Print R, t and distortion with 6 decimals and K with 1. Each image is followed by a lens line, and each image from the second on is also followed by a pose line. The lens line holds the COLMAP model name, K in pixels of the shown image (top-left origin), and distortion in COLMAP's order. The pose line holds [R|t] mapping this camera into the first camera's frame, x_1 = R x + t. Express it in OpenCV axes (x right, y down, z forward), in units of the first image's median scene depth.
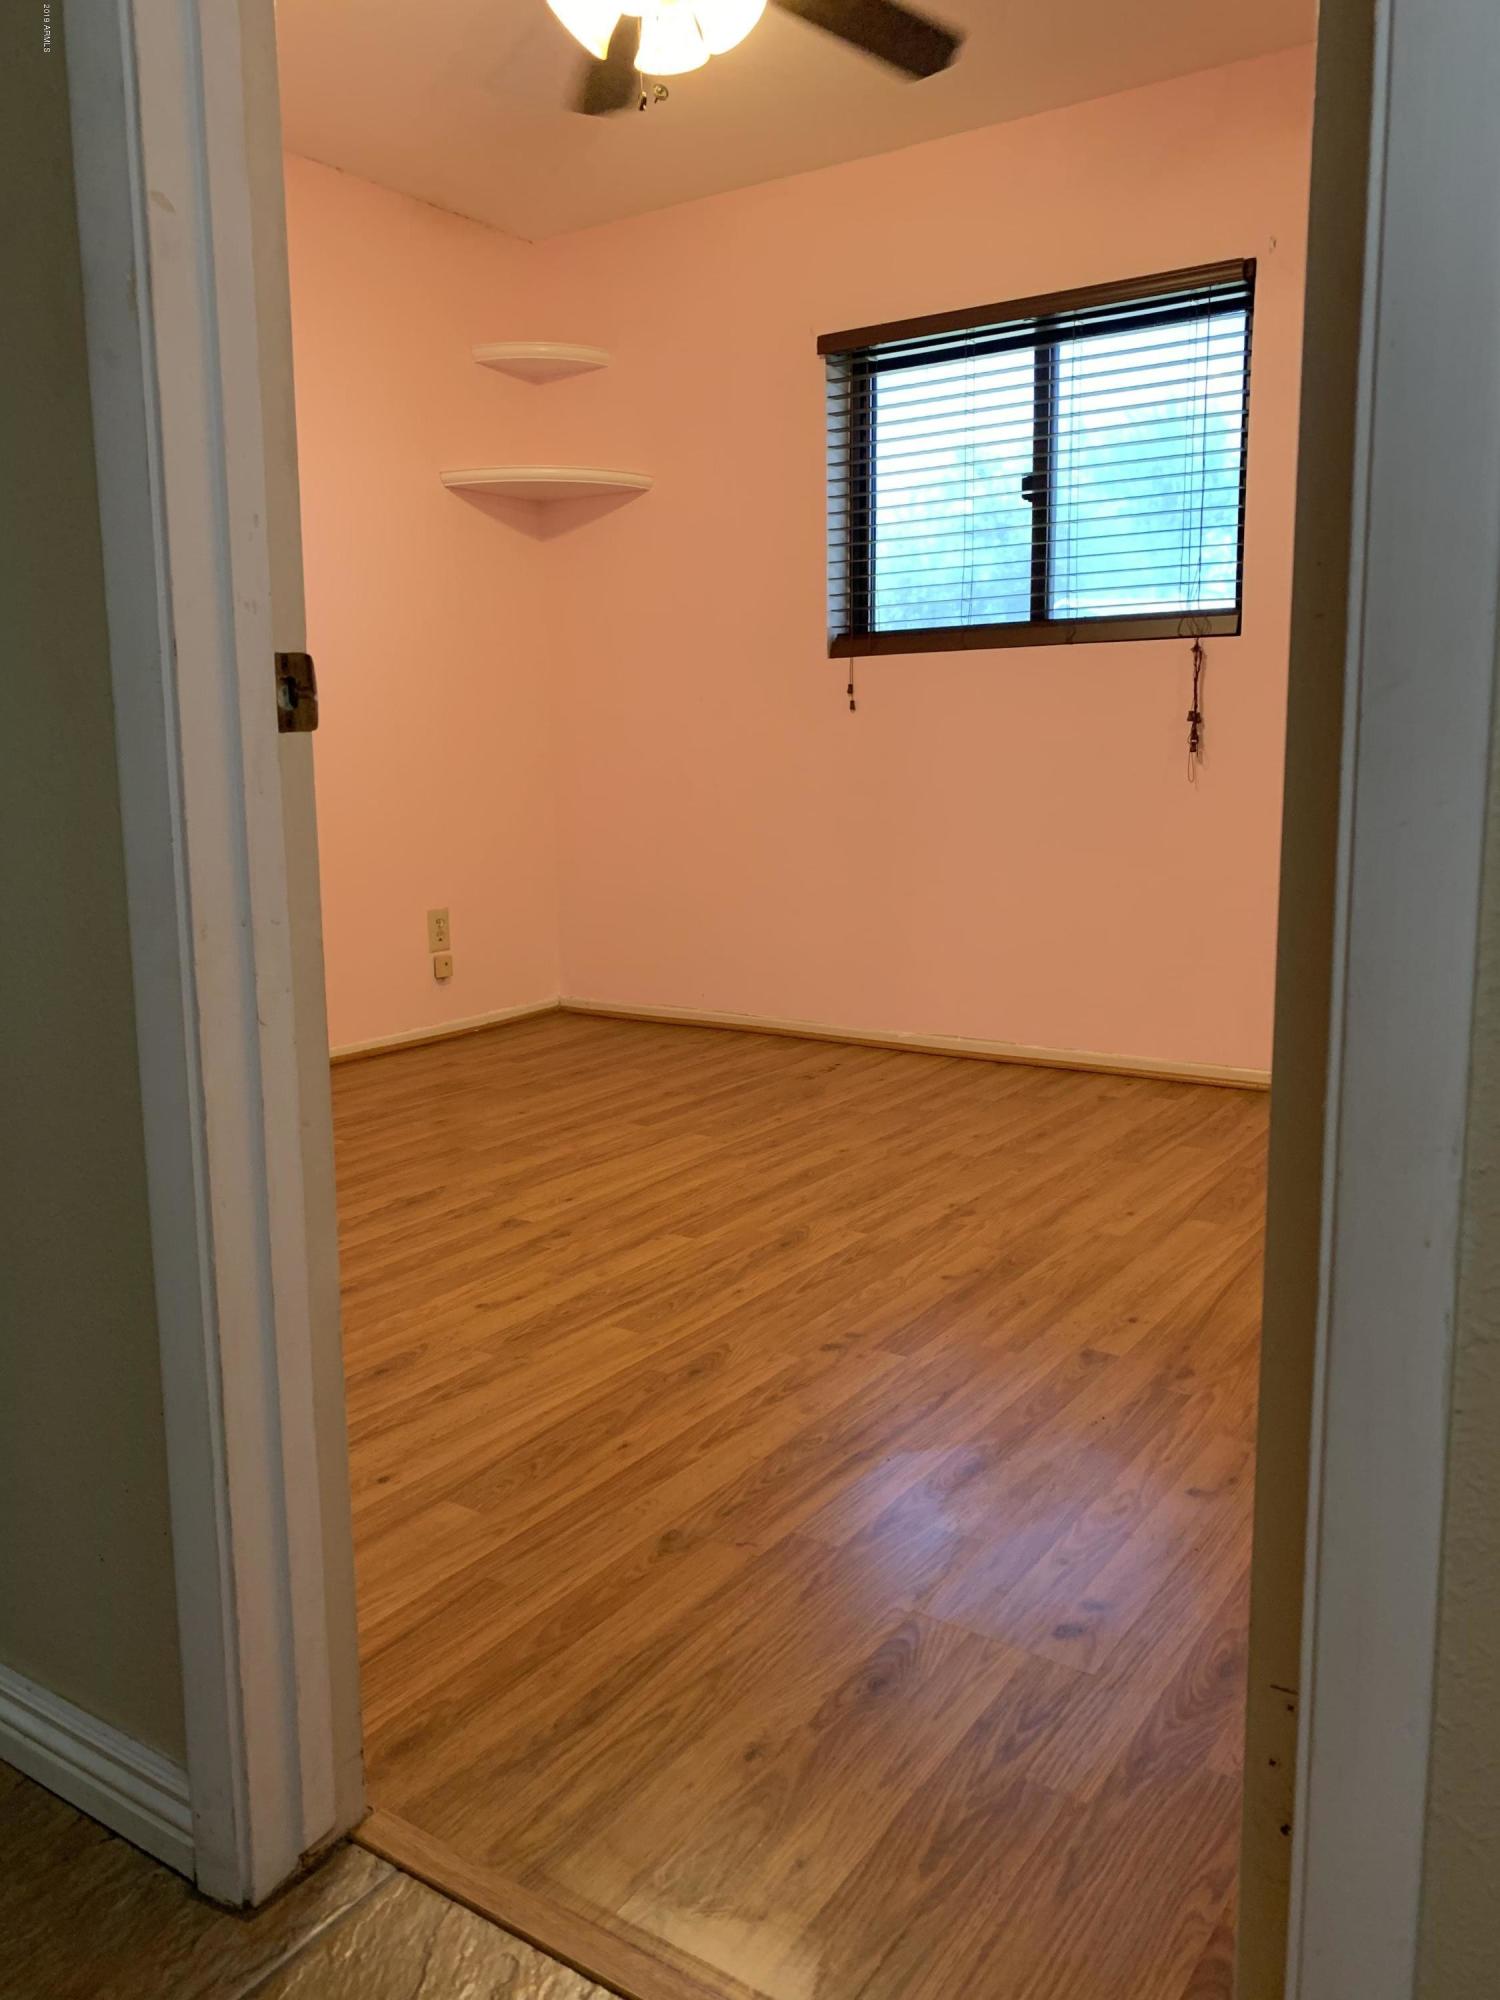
lens RADIAL K [[1542.9, 0, 745.2], [0, 1542.9, 977.4], [0, 0, 1]] dist [0.012668, 0.000264]
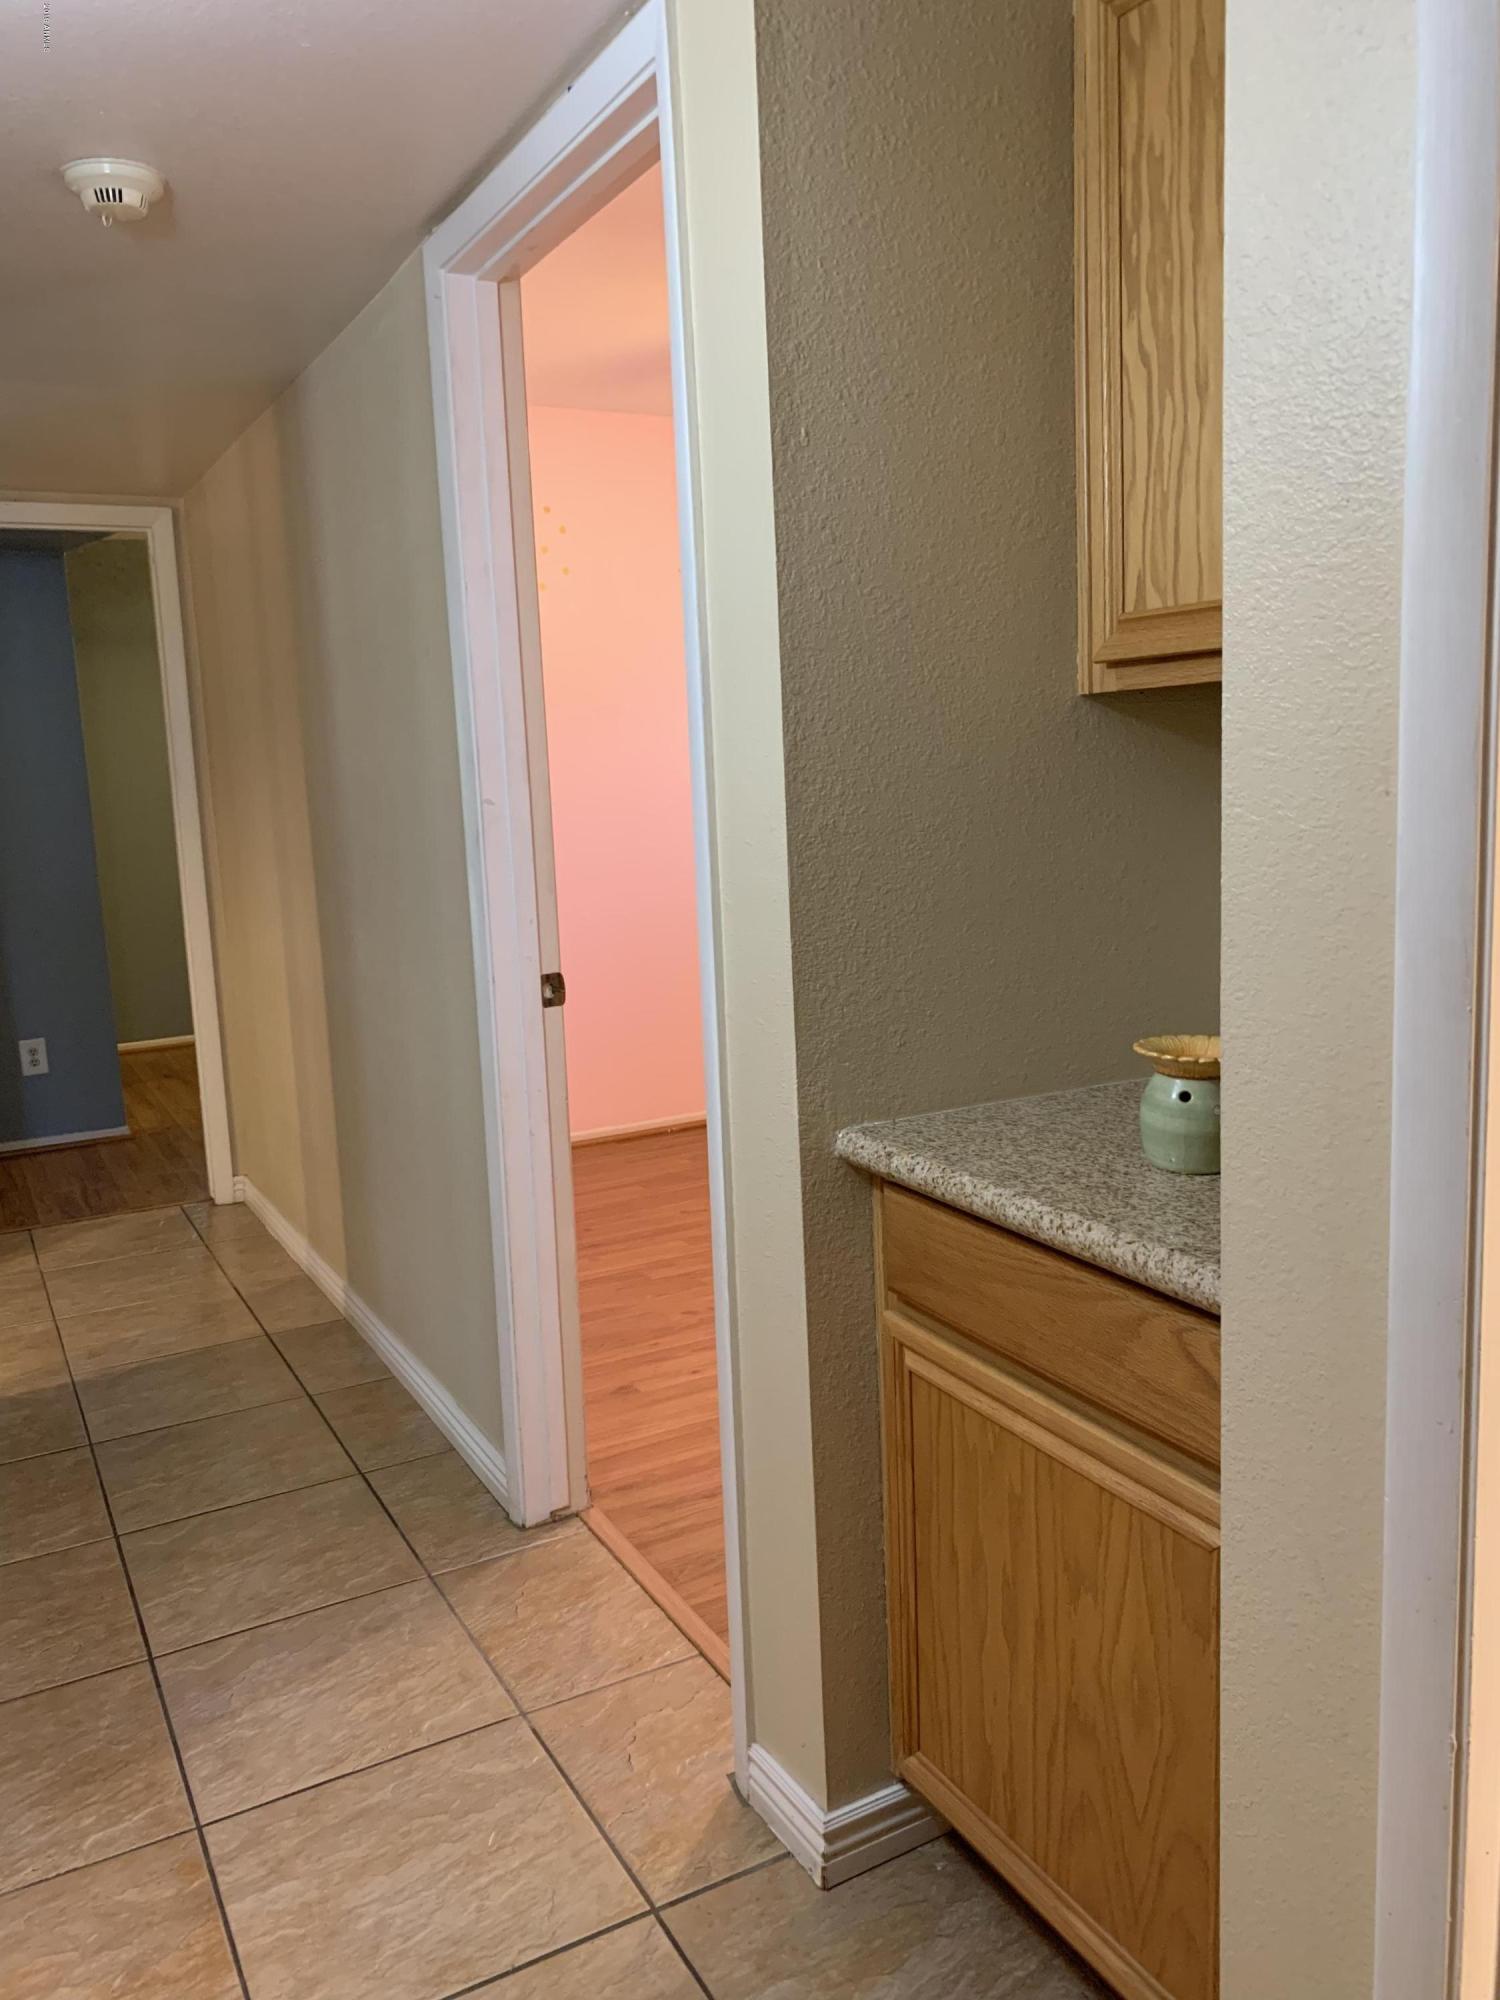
lens RADIAL K [[1542.9, 0, 745.2], [0, 1542.9, 977.4], [0, 0, 1]] dist [0.012668, 0.000264]
pose [[0.885494, 0.039772, -0.462945, 0.499122], [-0.035120, 0.999209, 0.018666, -0.128278], [0.463321, -0.000269, 0.886190, -0.429816]]
